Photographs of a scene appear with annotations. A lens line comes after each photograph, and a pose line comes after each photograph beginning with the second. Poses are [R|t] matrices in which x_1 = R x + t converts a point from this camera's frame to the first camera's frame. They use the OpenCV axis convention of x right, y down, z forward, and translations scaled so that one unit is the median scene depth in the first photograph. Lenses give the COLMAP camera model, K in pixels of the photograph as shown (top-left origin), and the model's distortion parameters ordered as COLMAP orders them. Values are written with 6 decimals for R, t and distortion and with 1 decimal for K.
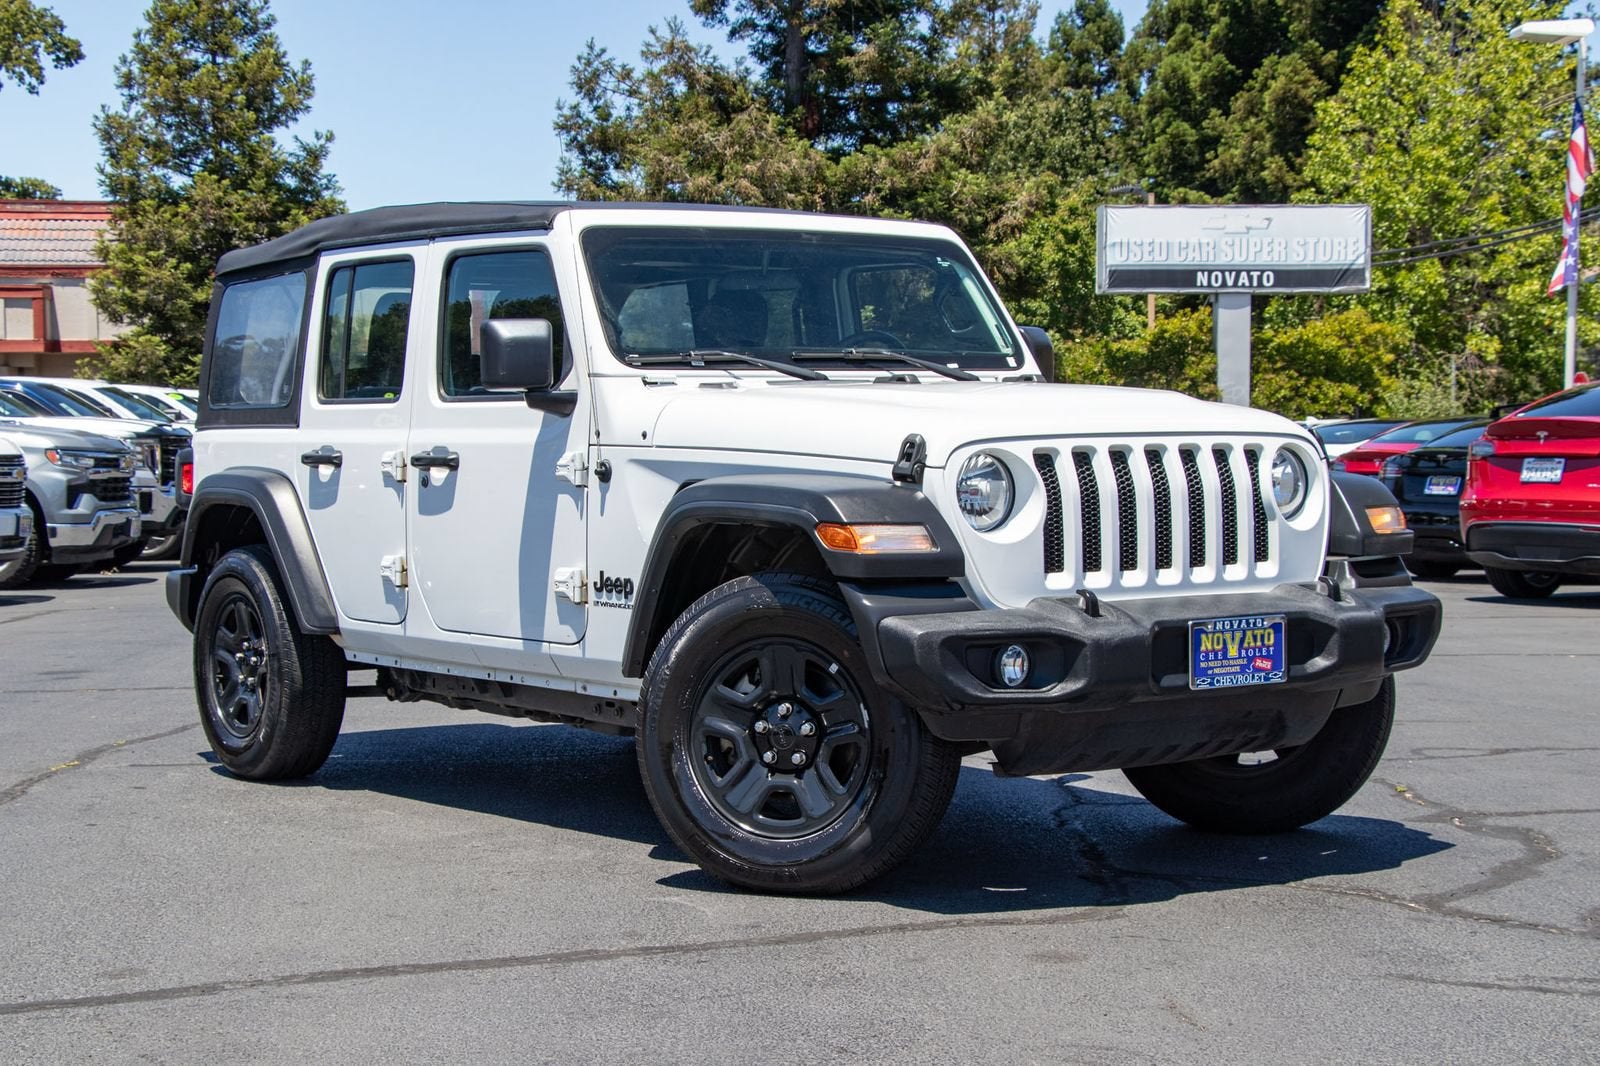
lens RADIAL K [[2695.3, 0, 801.5], [0, 2695.3, 553.2], [0, 0, 1]] dist [0.171562, 0.173590]
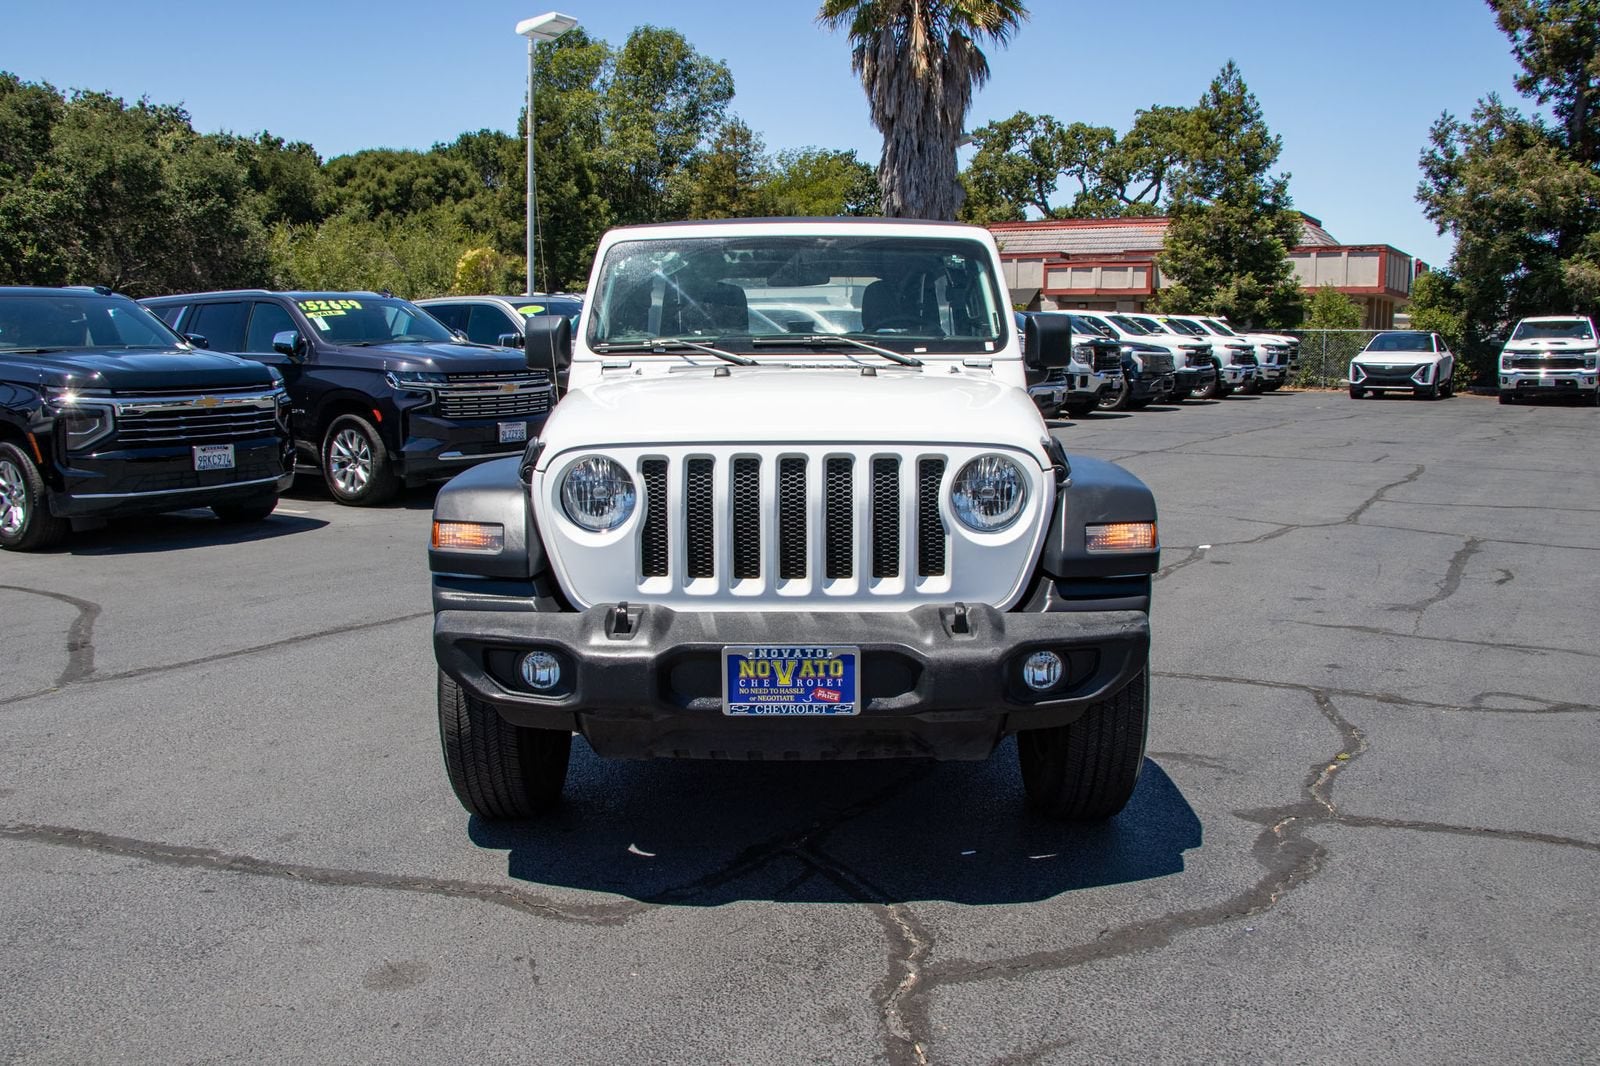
lens RADIAL K [[1318.4, 0, 778.0], [0, 1318.4, 541.8], [0, 0, 1]] dist [-0.187374, 0.162186]
pose [[0.807098, 0.099741, -0.581932, 0.382072], [-0.028821, 0.991108, 0.129899, -0.065918], [0.589714, -0.088070, 0.802796, 0.563263]]
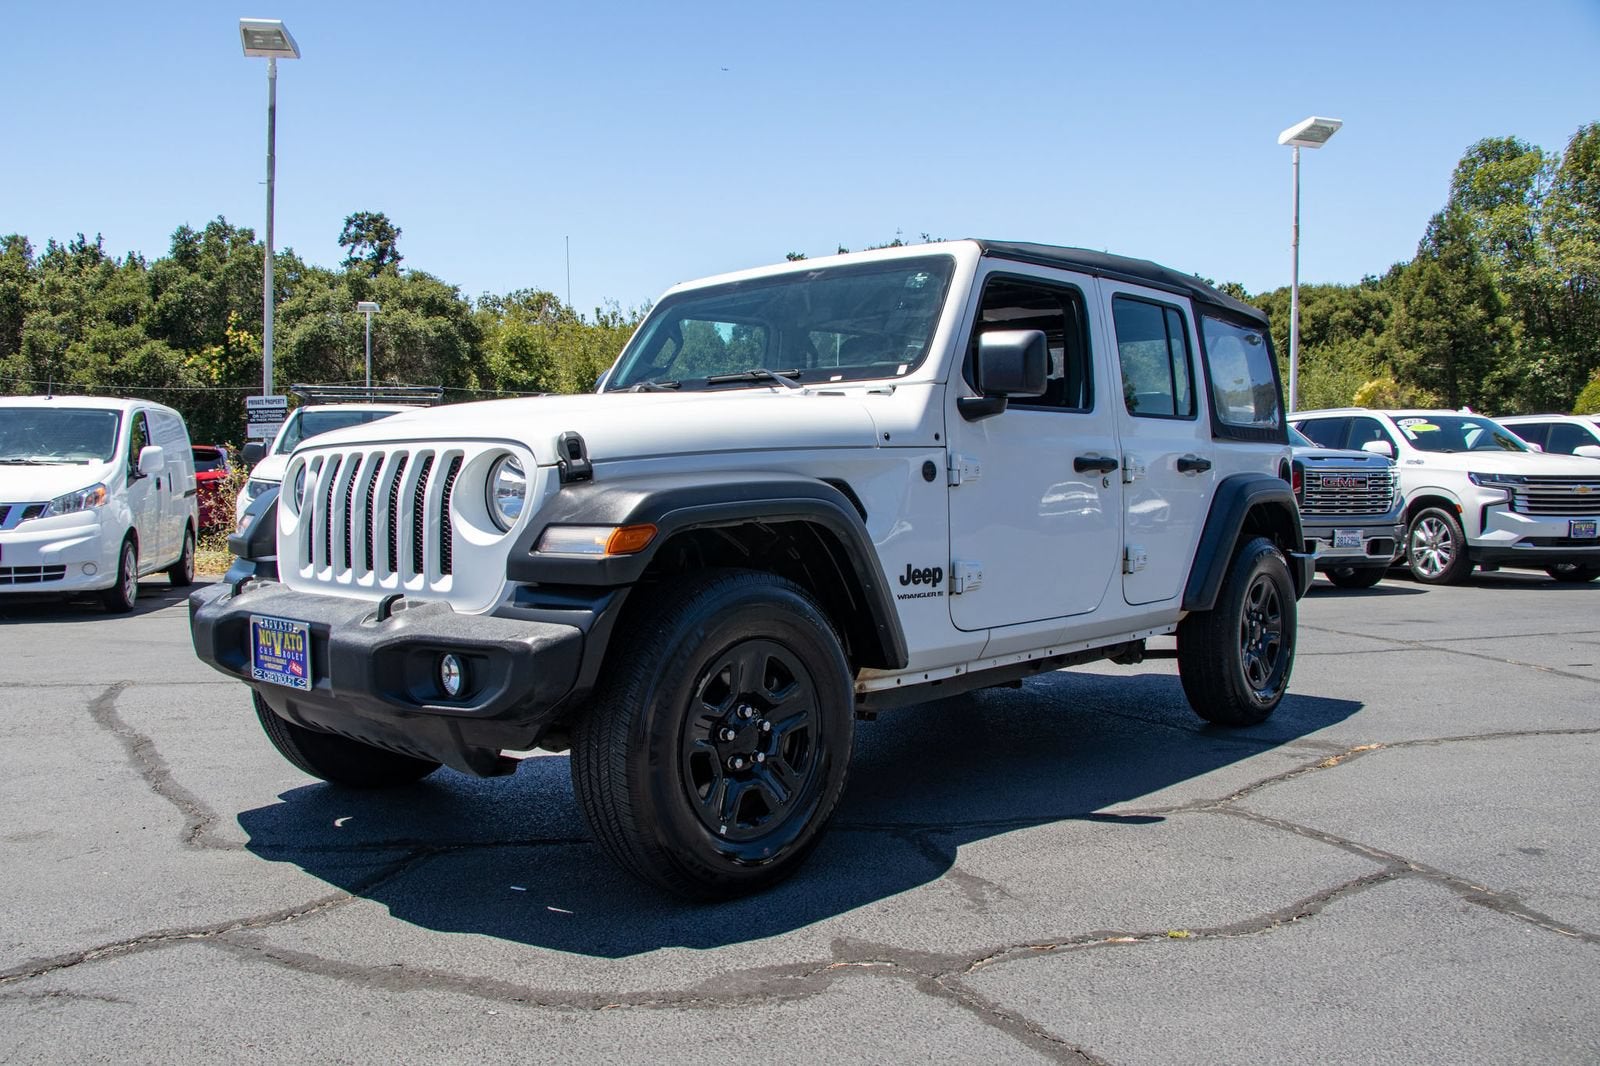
lens RADIAL K [[1318.4, 0, 778.0], [0, 1318.4, 541.8], [0, 0, 1]] dist [-0.187374, 0.162186]
pose [[0.211095, 0.053832, -0.975982, 0.611769], [-0.040066, 0.998120, 0.046387, -0.032508], [0.976644, 0.029312, 0.212855, 0.972015]]
